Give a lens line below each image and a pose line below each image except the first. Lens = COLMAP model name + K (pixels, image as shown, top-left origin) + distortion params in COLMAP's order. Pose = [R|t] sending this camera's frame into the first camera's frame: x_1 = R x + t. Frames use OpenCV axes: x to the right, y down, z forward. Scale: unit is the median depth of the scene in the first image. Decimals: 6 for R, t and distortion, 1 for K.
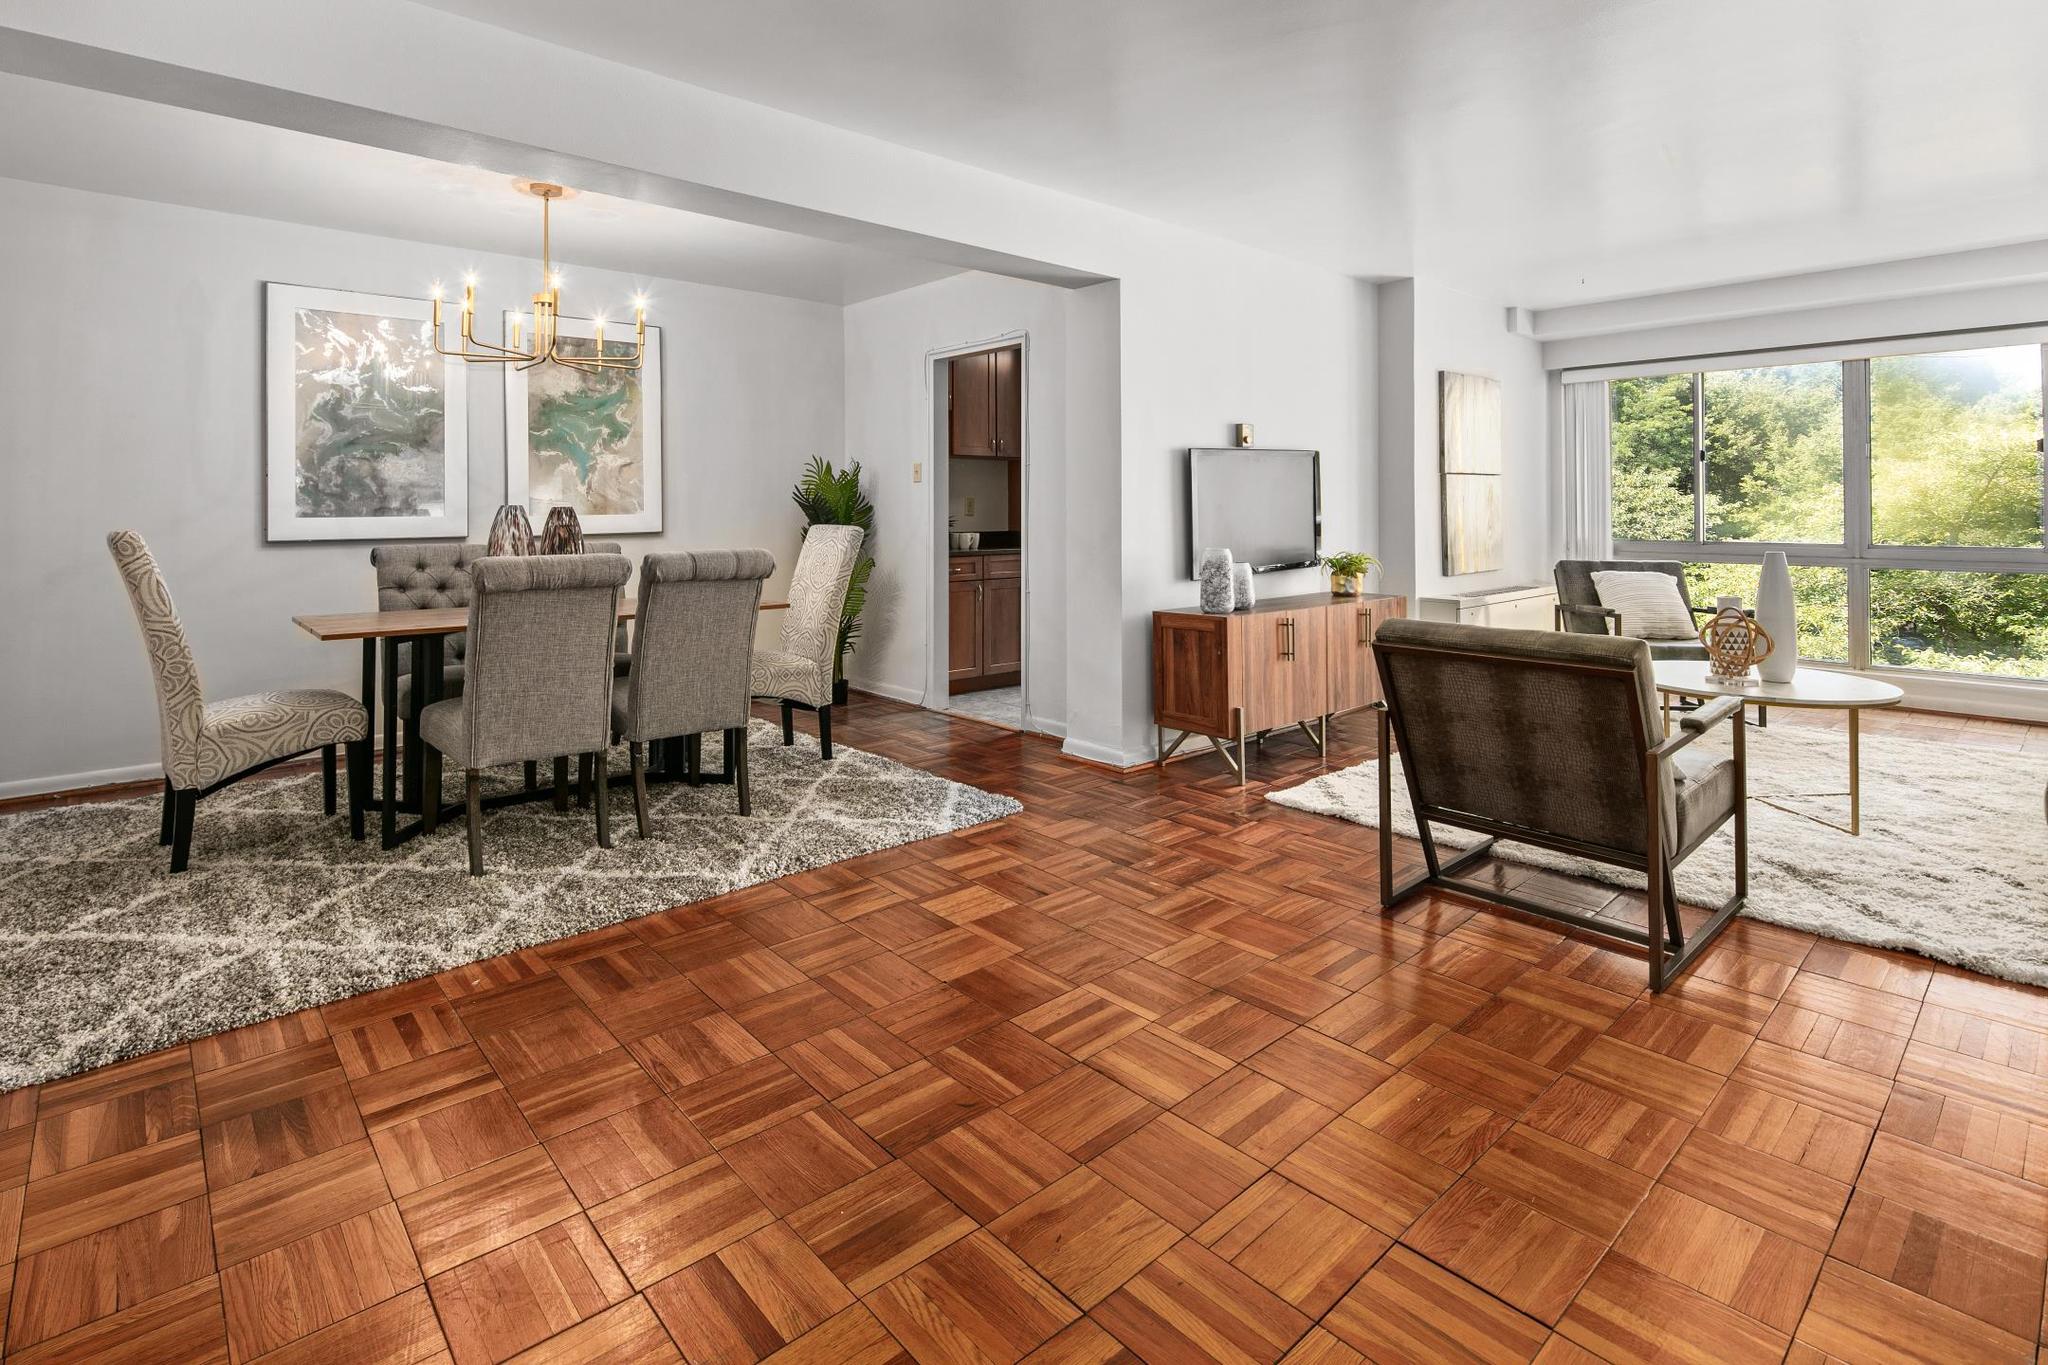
lens RADIAL K [[990.6, 0, 1025.2], [0, 990.6, 493.6], [0, 0, 1]] dist [0.000210, 0.000071]
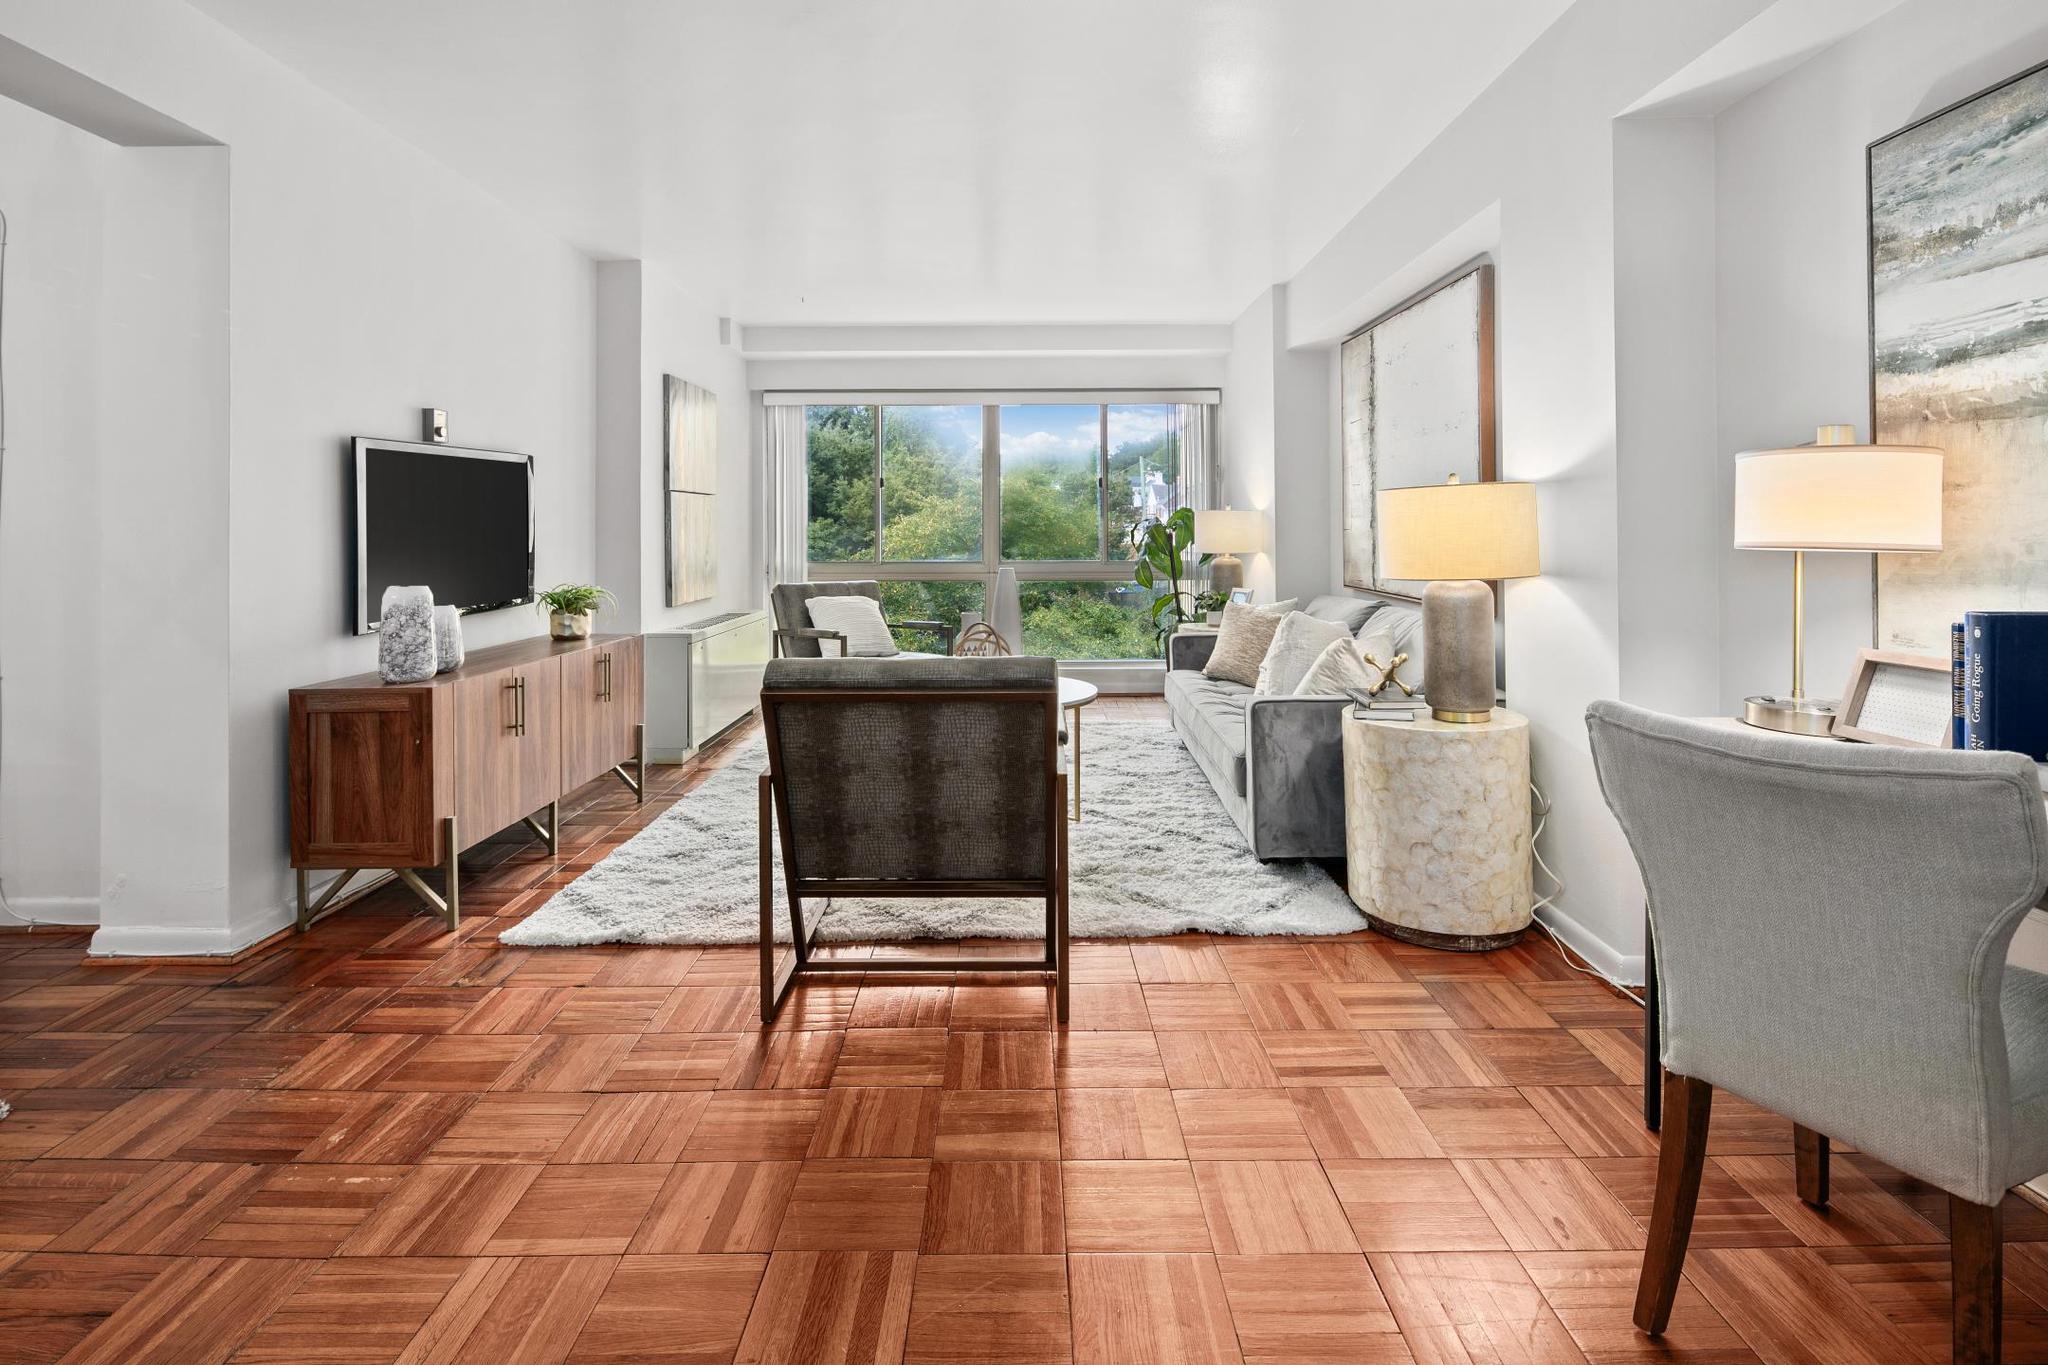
lens RADIAL K [[986.3, 0, 1024.0], [0, 986.3, 525.5], [0, 0, 1]] dist [-0.009338, -0.000712]
pose [[0.669271, 0.007163, 0.742984, -0.022175], [-0.010014, 0.999950, -0.000620, 0.010636], [-0.742951, -0.007025, 0.669309, 0.239021]]
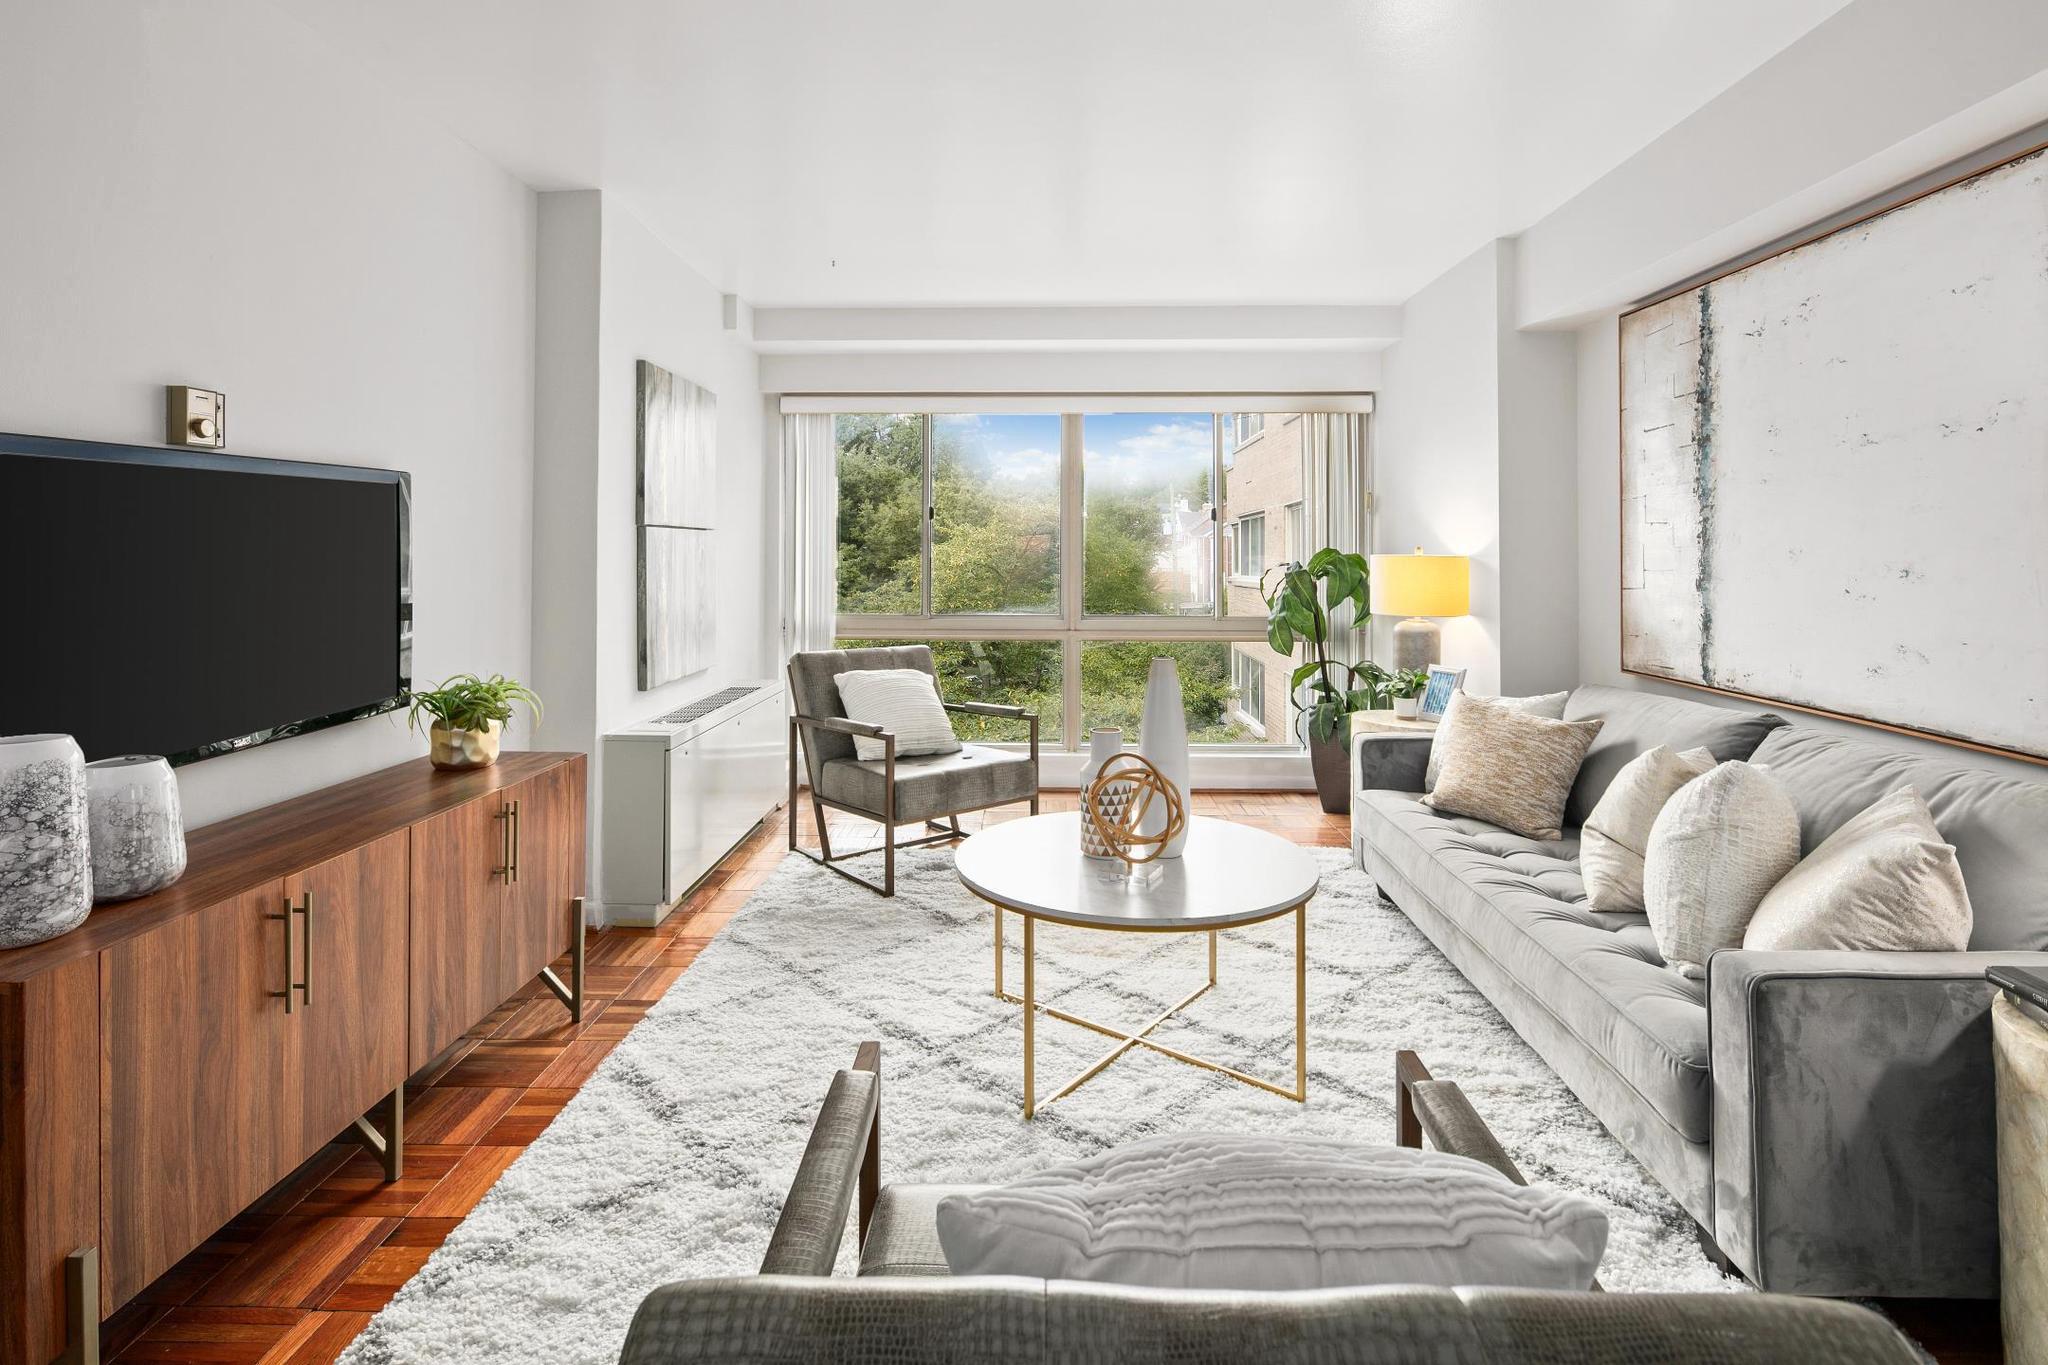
lens RADIAL K [[995.7, 0, 1029.6], [0, 995.7, 540.4], [0, 0, 1]] dist [-0.012949, 0.000492]
pose [[0.682734, 0.019140, 0.730417, 0.179080], [-0.015027, 0.999813, -0.012153, -0.009883], [-0.730513, -0.002678, 0.682894, 0.533318]]
